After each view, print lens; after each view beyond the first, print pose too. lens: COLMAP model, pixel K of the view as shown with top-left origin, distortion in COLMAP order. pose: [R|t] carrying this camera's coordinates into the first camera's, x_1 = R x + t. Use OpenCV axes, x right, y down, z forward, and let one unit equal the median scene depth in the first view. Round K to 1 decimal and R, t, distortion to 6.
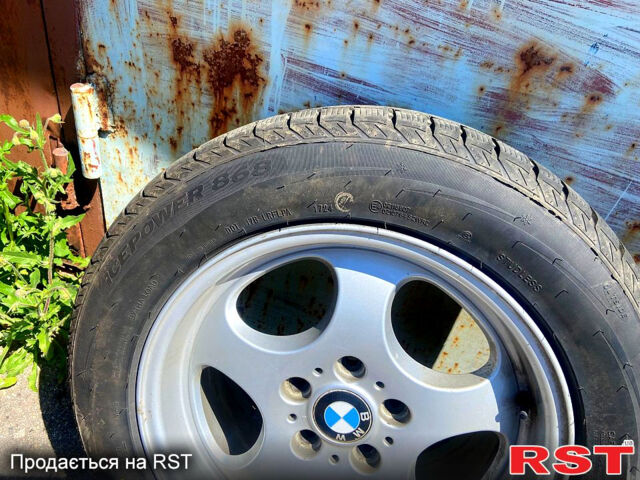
lens RADIAL K [[487.0, 0, 315.7], [0, 487.0, 237.7], [0, 0, 1]] dist [0.050559, -0.027889]
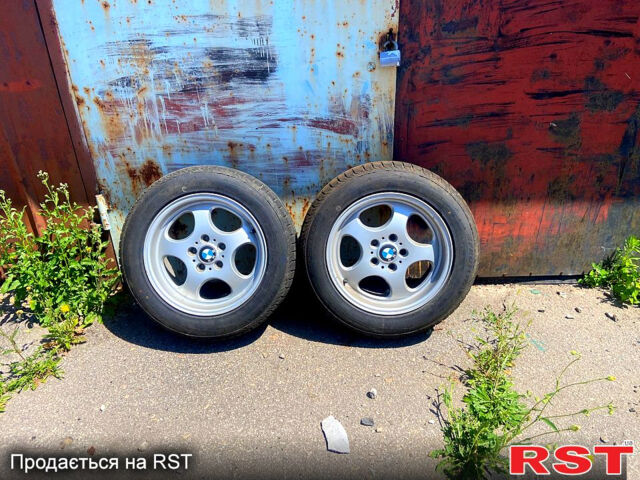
lens RADIAL K [[487.0, 0, 322.6], [0, 487.0, 242.8], [0, 0, 1]] dist [0.050559, -0.027889]
pose [[0.947538, -0.292708, 0.128430, 0.343598], [0.314262, 0.926500, -0.206972, 1.071354], [-0.058408, 0.236475, 0.969880, -2.004972]]
